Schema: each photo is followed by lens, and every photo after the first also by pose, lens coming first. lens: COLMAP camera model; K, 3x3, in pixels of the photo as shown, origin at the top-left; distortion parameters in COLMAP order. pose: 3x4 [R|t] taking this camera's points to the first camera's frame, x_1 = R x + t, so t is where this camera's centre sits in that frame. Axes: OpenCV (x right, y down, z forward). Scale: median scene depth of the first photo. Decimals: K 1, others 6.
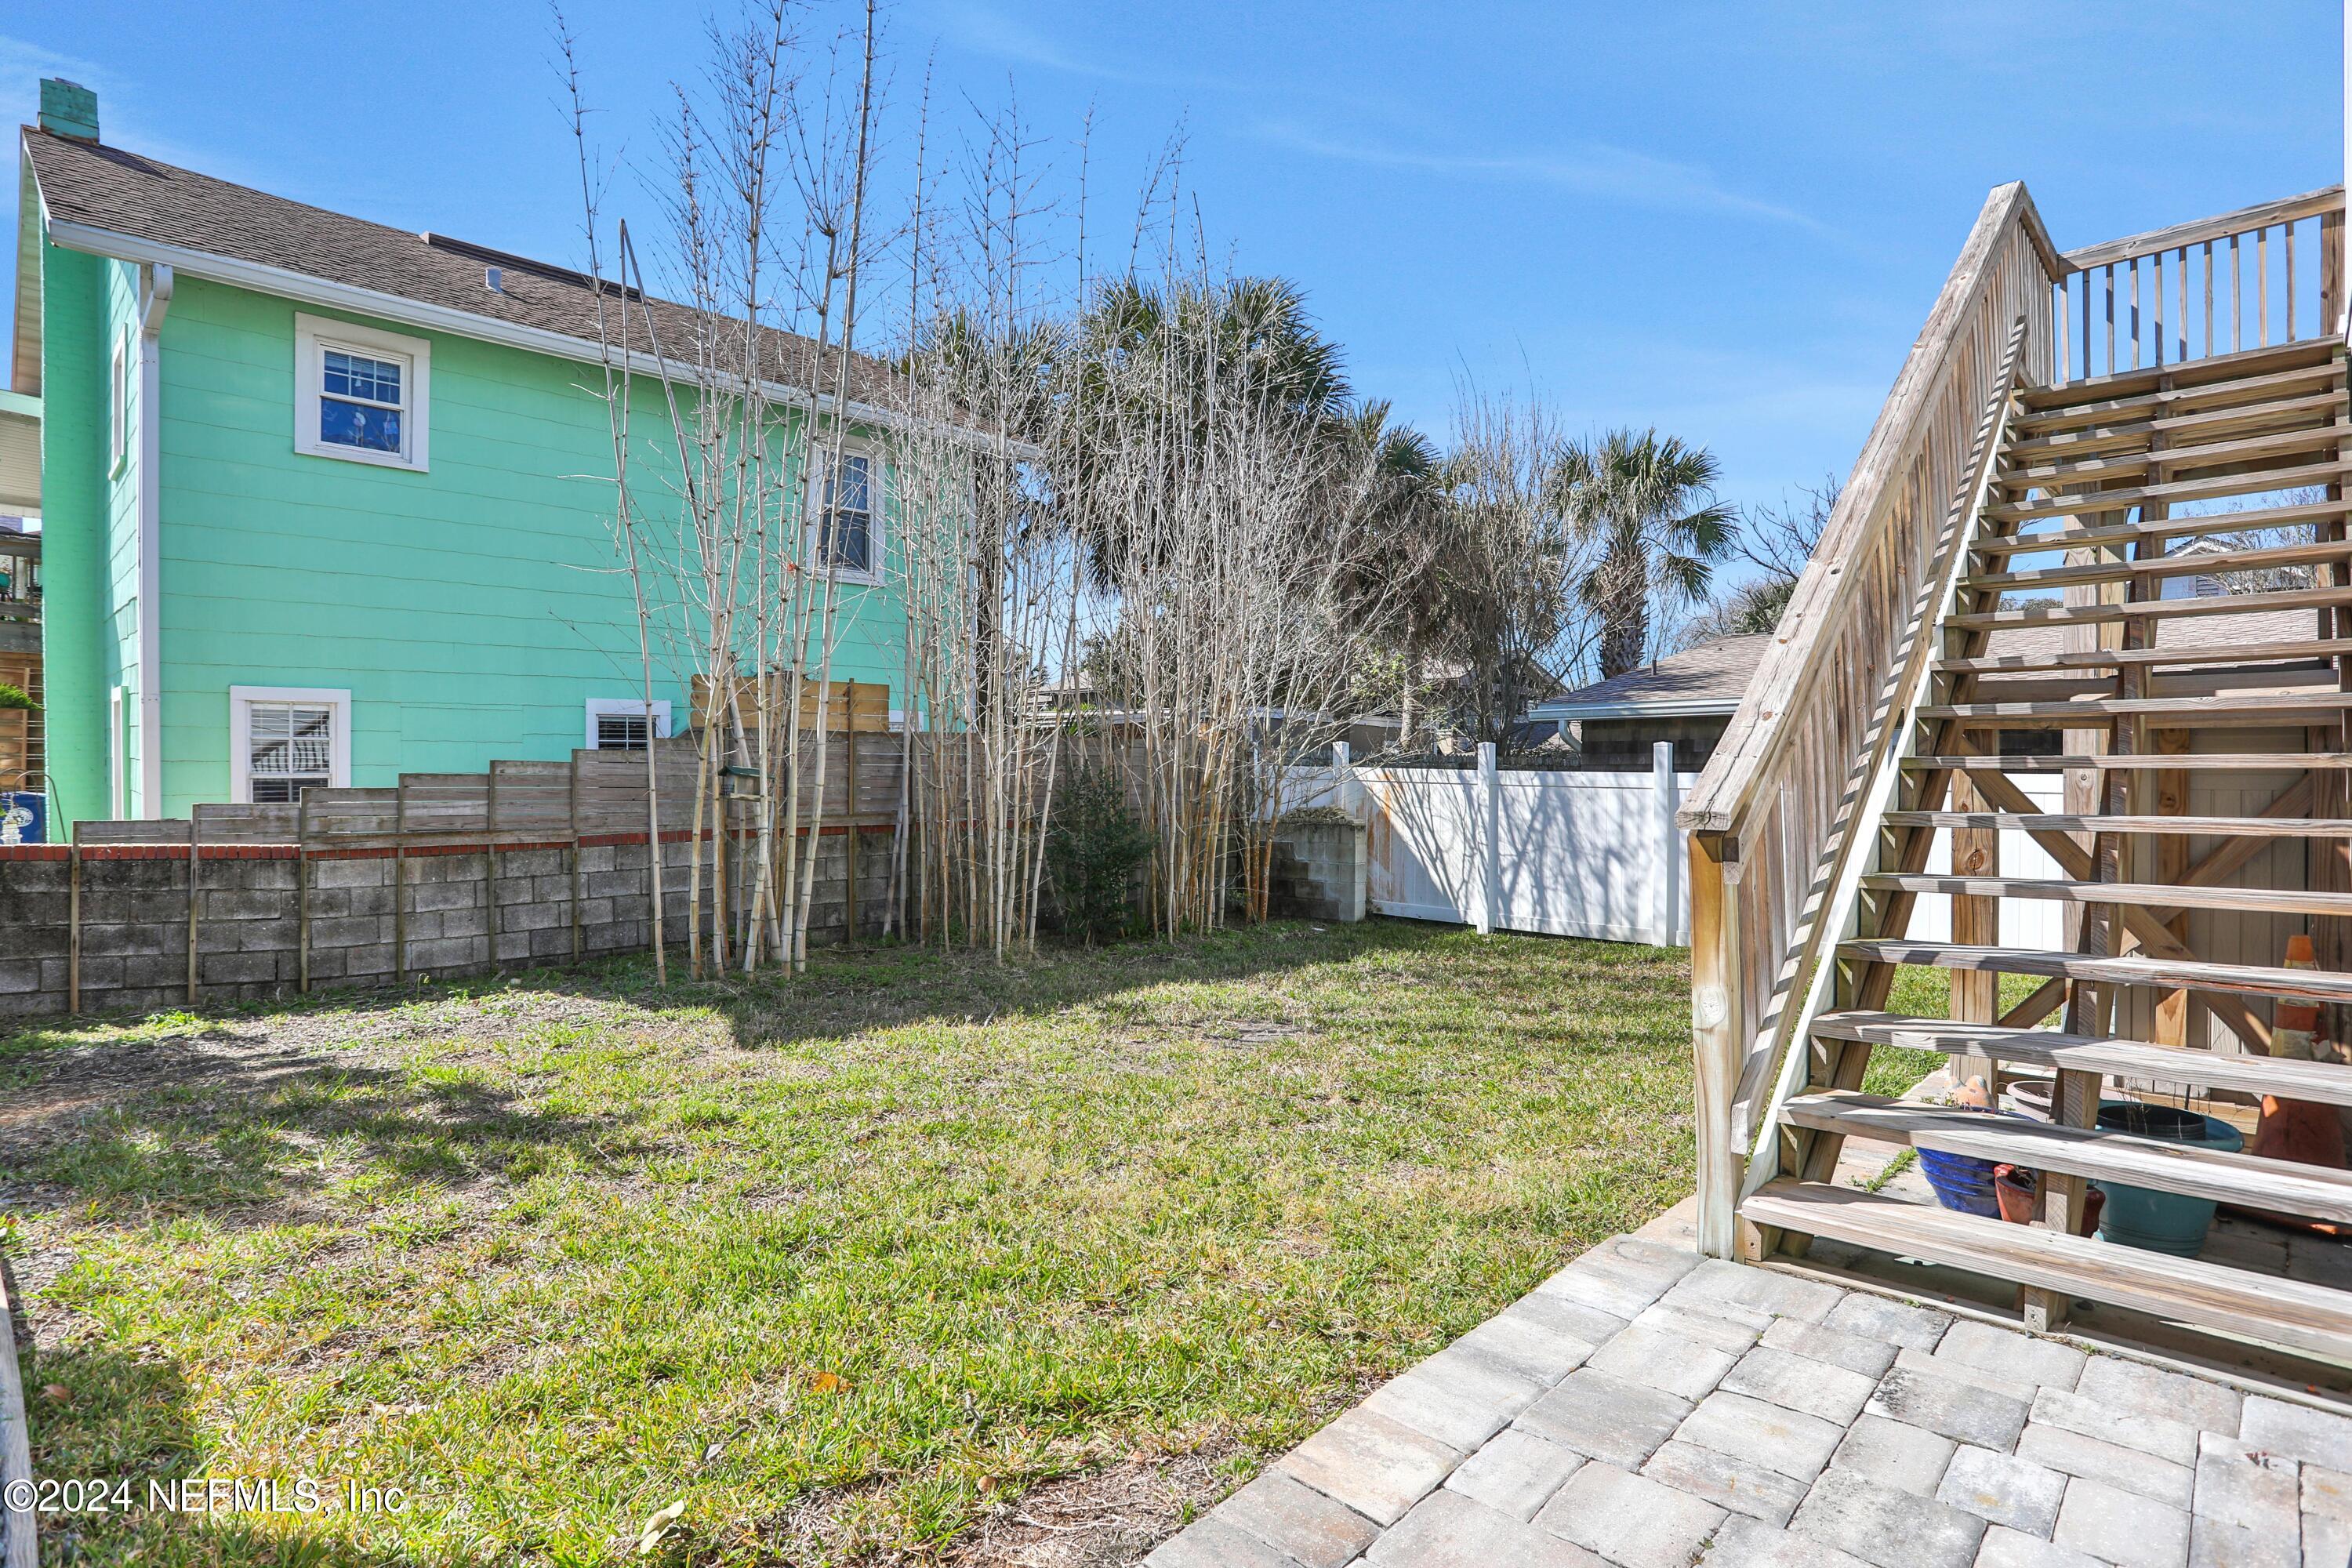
lens RADIAL K [[1203.1, 0, 1178.2], [0, 1203.1, 774.9], [0, 0, 1]] dist [-0.037921, 0.004573]
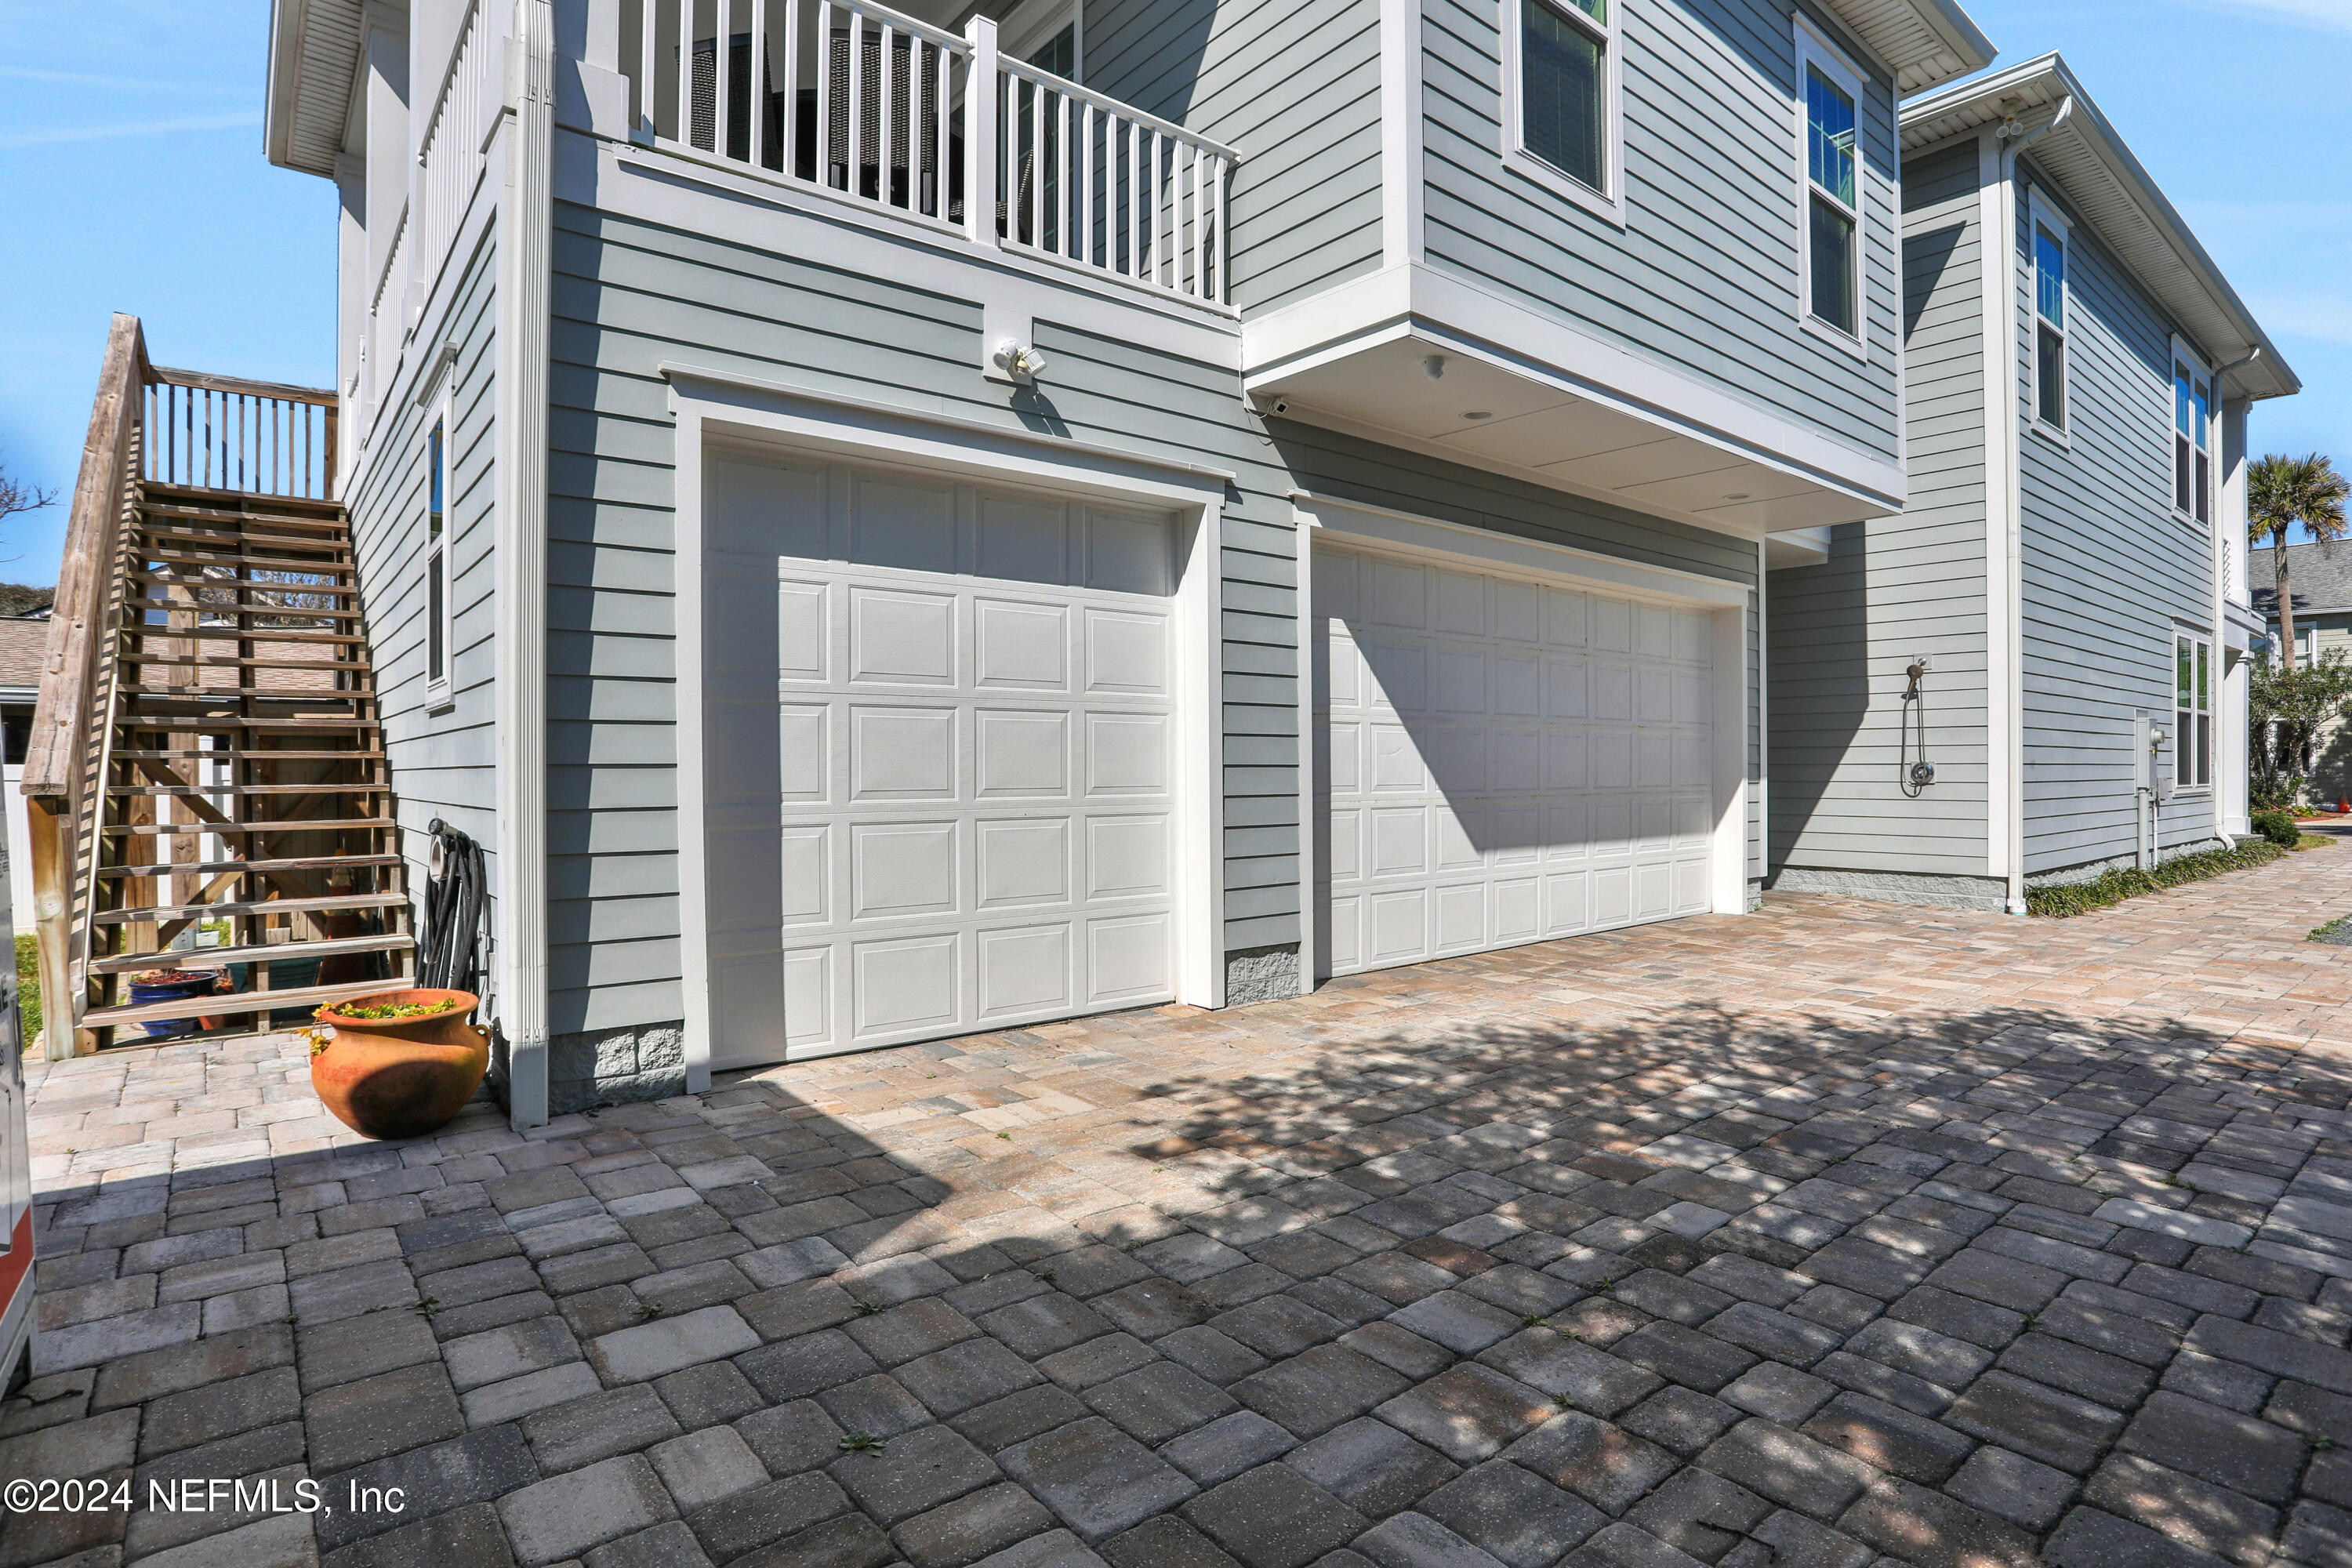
lens RADIAL K [[1203.1, 0, 1180.3], [0, 1203.1, 769.7], [0, 0, 1]] dist [-0.037921, 0.004573]
pose [[0.128243, -0.002666, 0.991739, -0.664881], [0.001116, 0.999996, 0.002544, 0.007498], [-0.991742, 0.000780, 0.128246, -0.514739]]
